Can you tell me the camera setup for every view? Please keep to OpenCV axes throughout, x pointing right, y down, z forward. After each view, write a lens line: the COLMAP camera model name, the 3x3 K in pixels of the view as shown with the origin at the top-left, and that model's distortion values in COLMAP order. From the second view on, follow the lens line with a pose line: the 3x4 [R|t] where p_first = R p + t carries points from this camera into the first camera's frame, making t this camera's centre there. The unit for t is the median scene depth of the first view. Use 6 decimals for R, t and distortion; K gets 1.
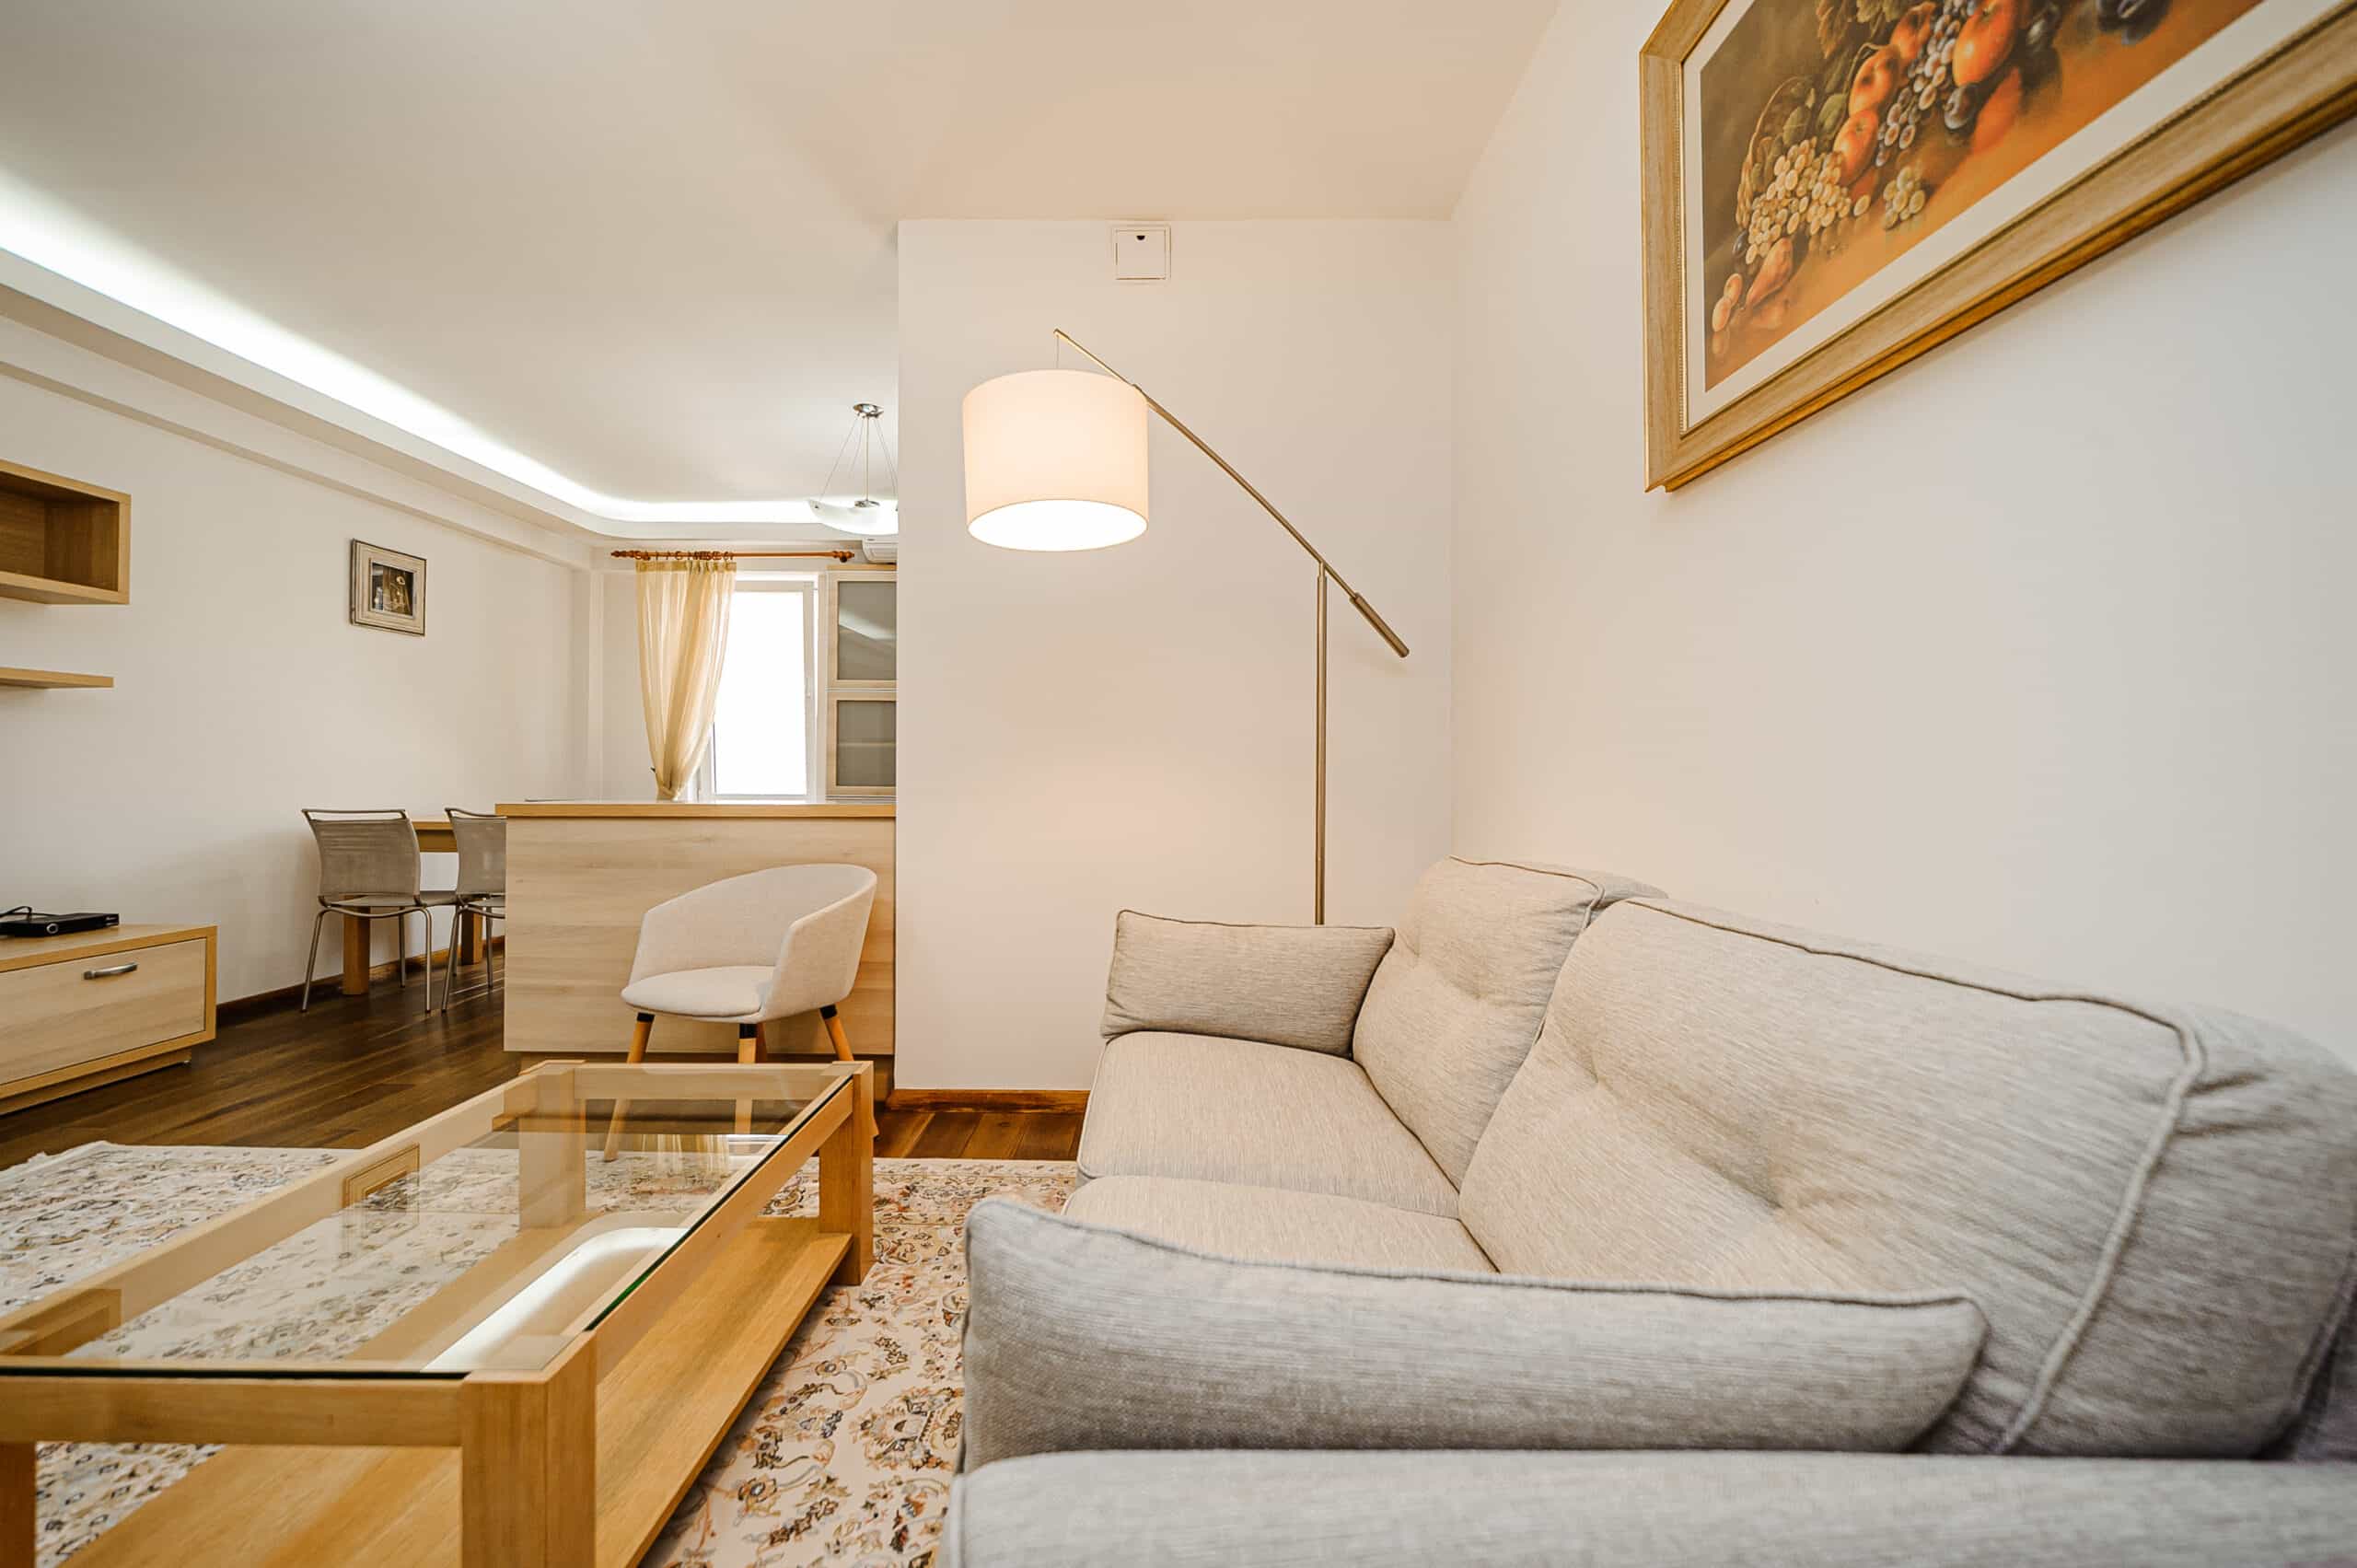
lens RADIAL K [[947.3, 0, 1166.6], [0, 947.3, 763.0], [0, 0, 1]] dist [-0.000421, -0.001449]
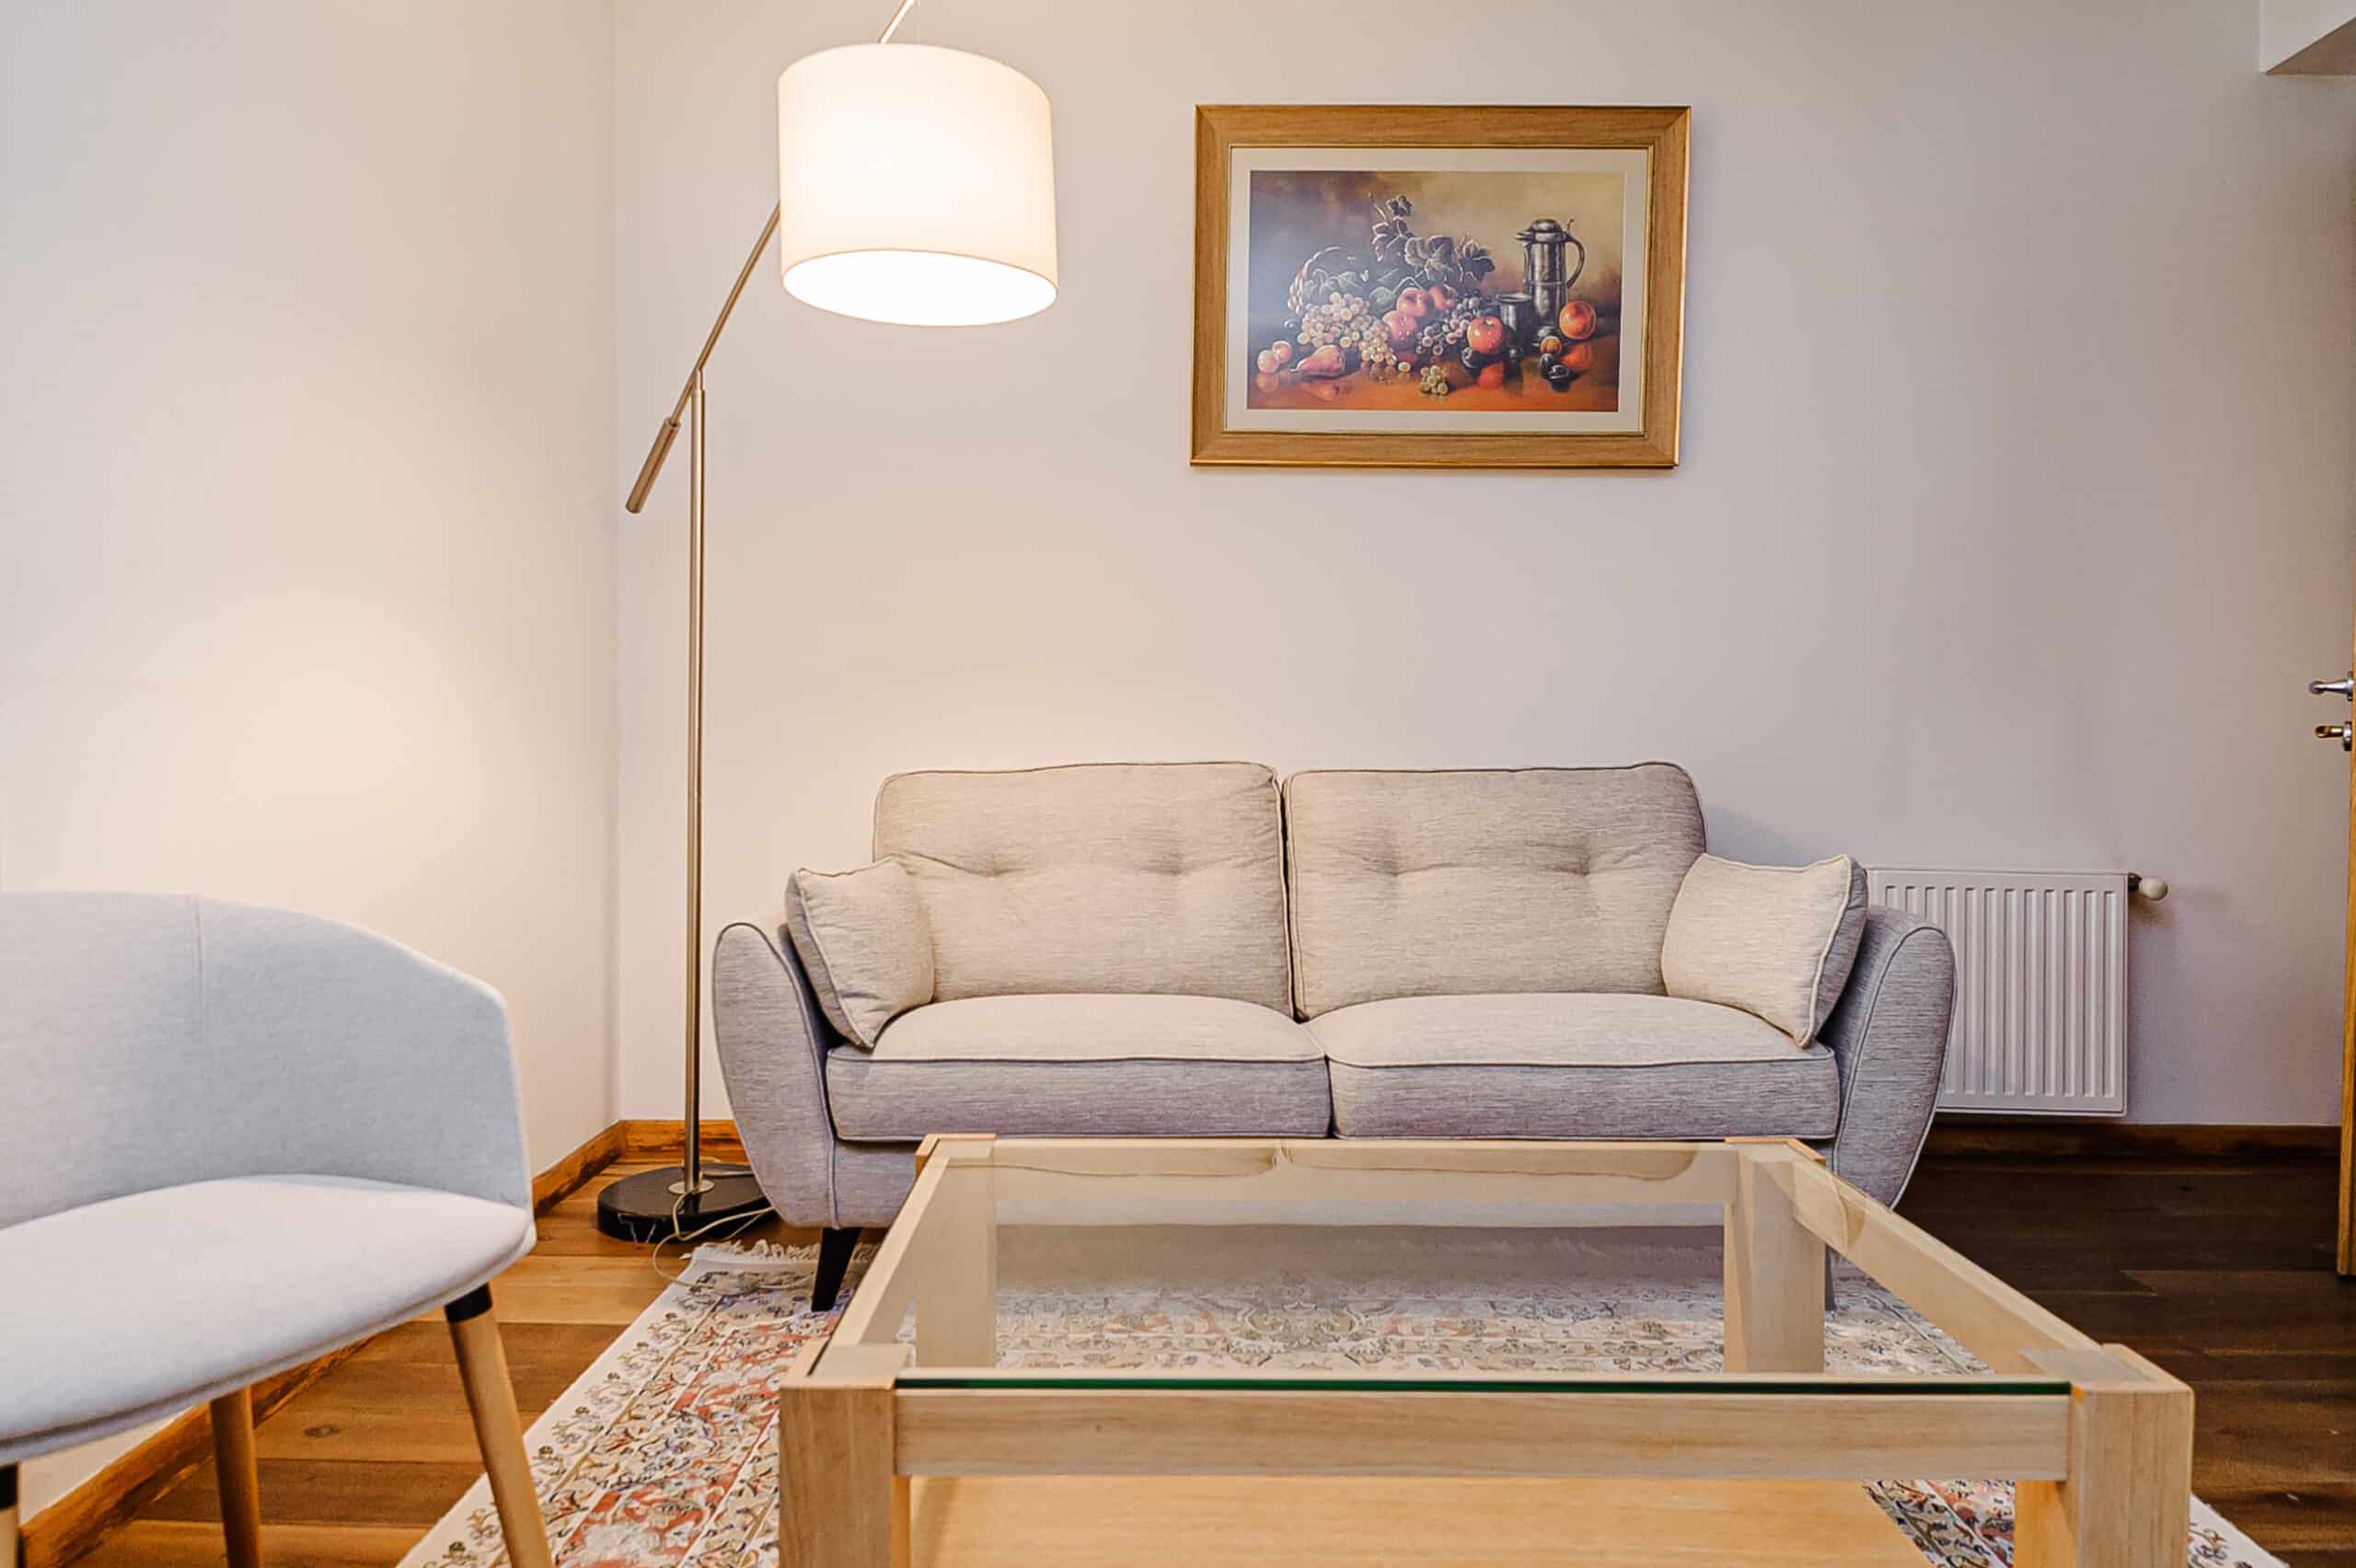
lens RADIAL K [[1455.6, 0, 1151.5], [0, 1455.6, 771.2], [0, 0, 1]] dist [0.028479, -0.009306]
pose [[0.001782, -0.024355, 0.999702, -0.718818], [-0.018181, 0.999537, 0.024383, 0.039494], [-0.999833, -0.018219, 0.001338, 0.517329]]
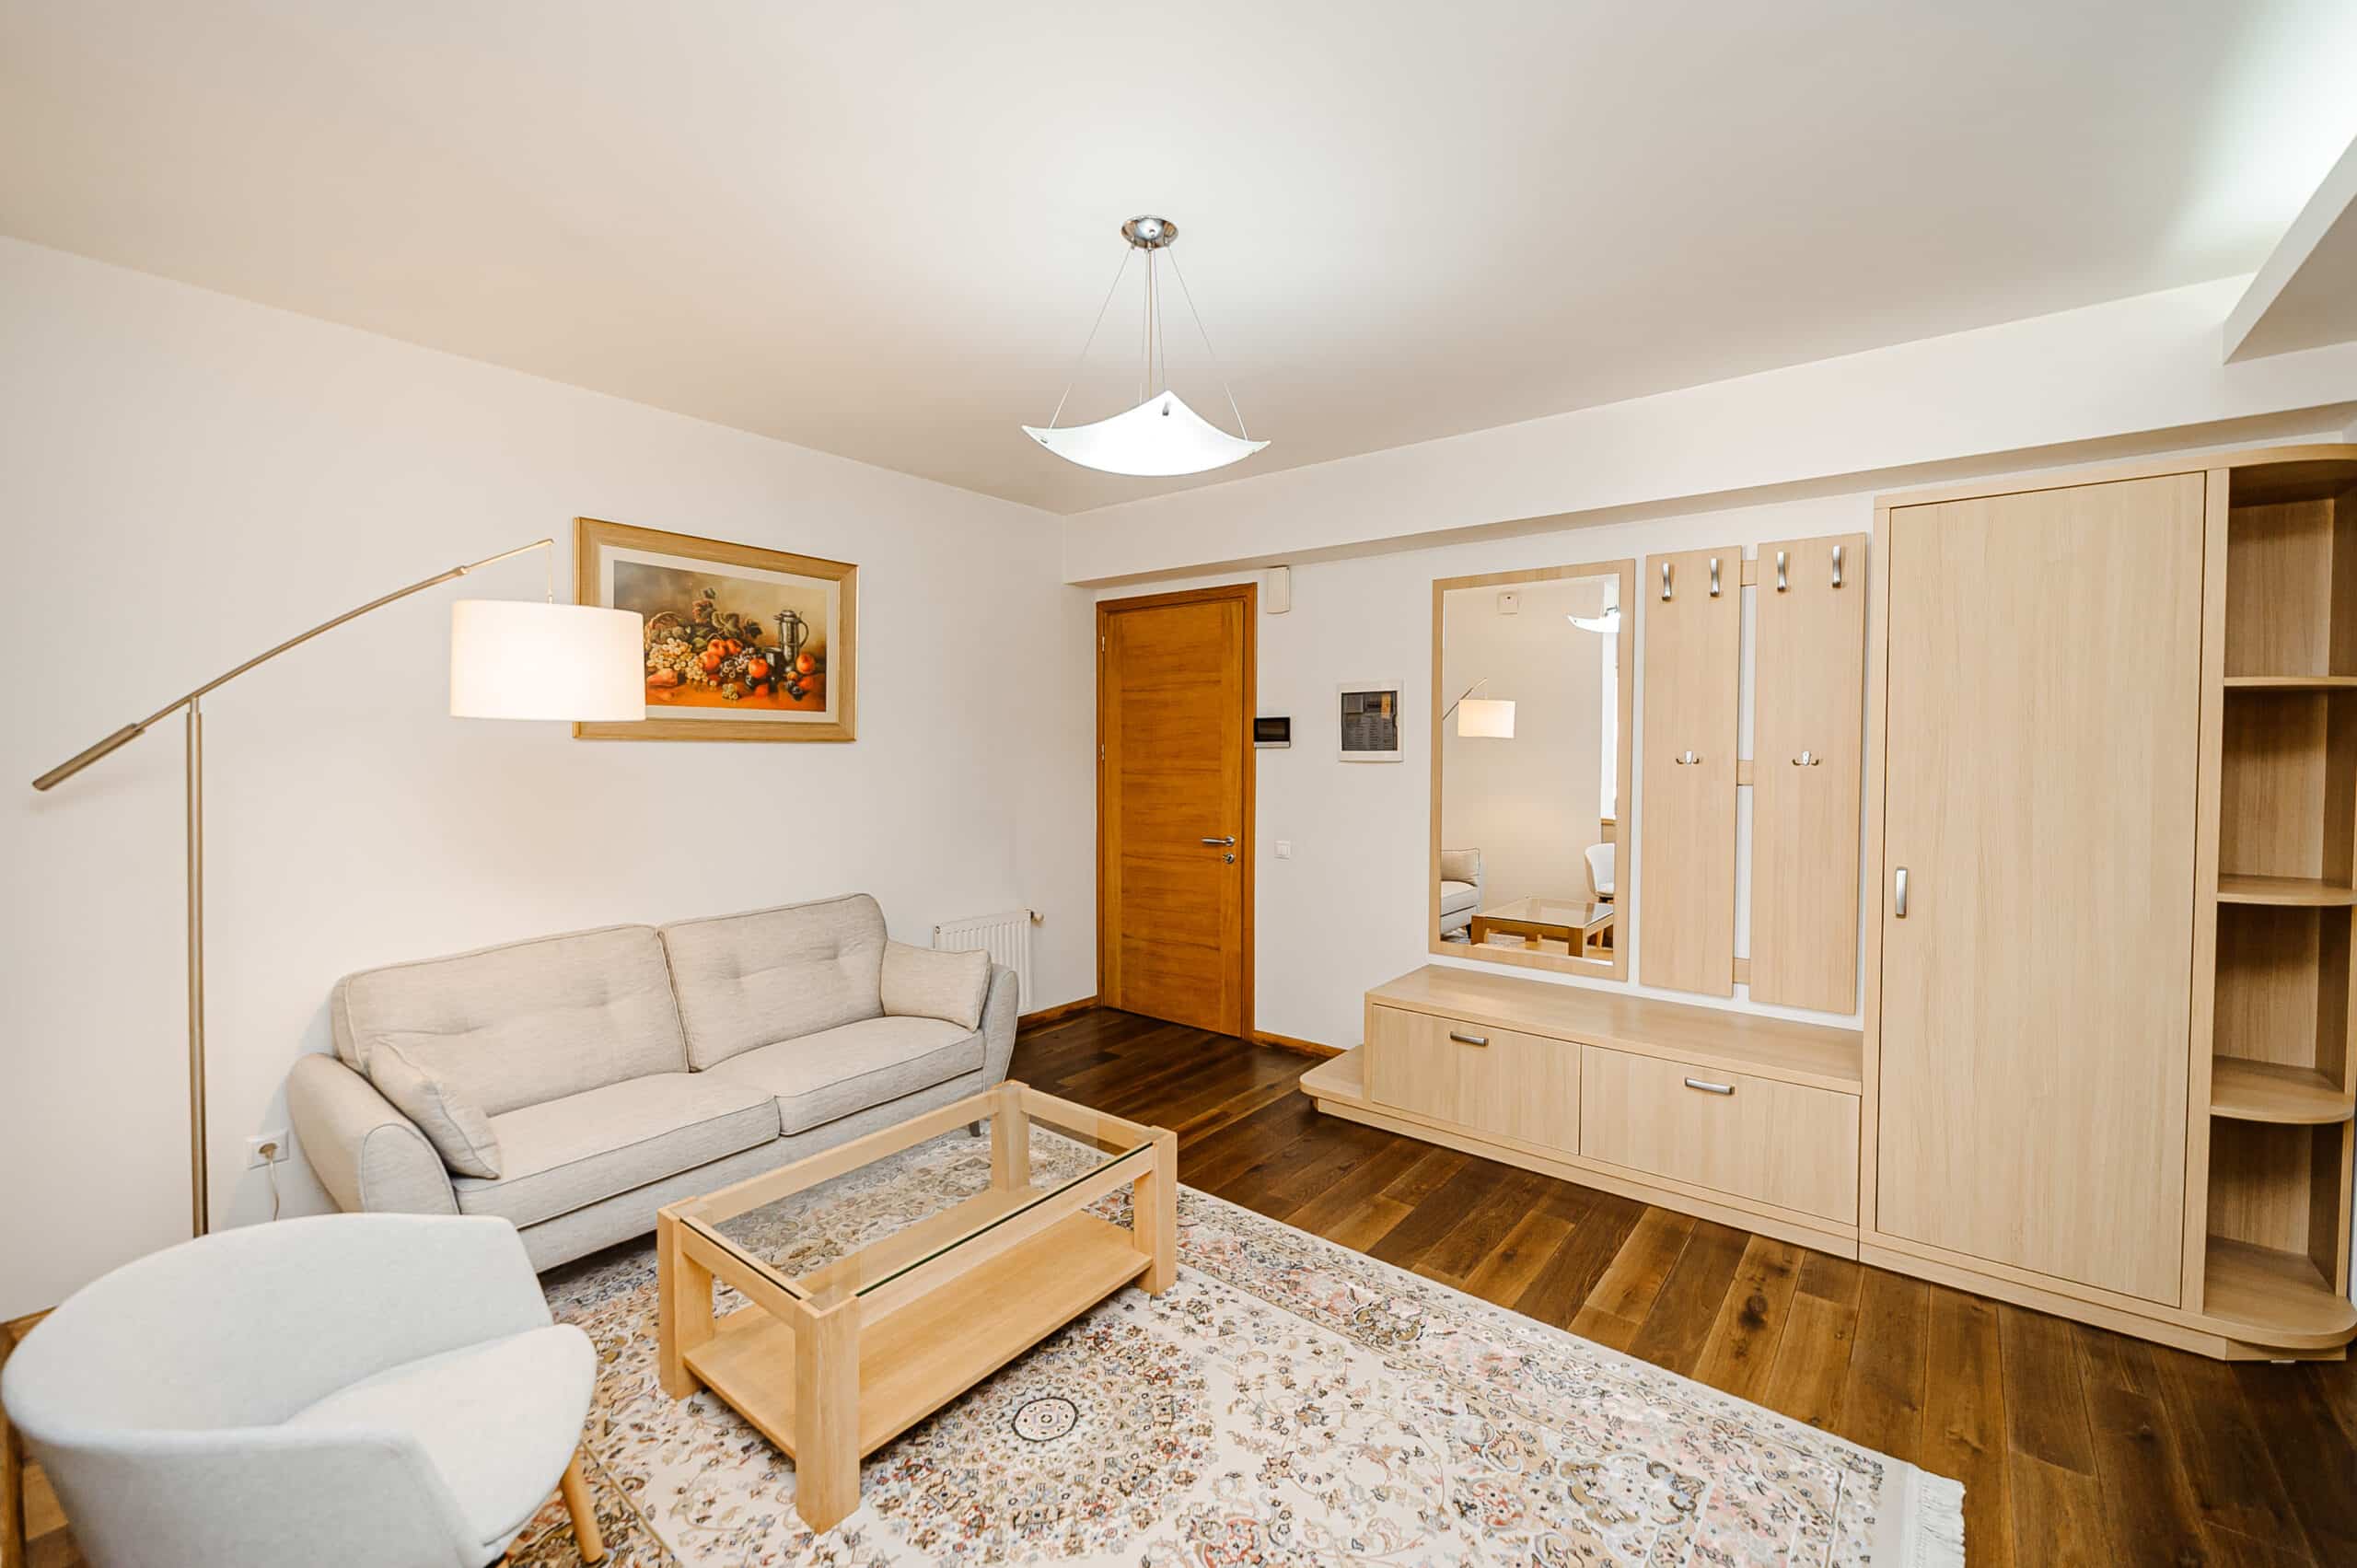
lens RADIAL K [[947.3, 0, 1227.9], [0, 947.3, 762.5], [0, 0, 1]] dist [-0.000421, -0.001449]
pose [[-0.802015, -0.013744, 0.597145, -0.891828], [-0.010543, 0.999905, 0.008854, -0.132424], [-0.597211, 0.000805, -0.802084, 0.887186]]
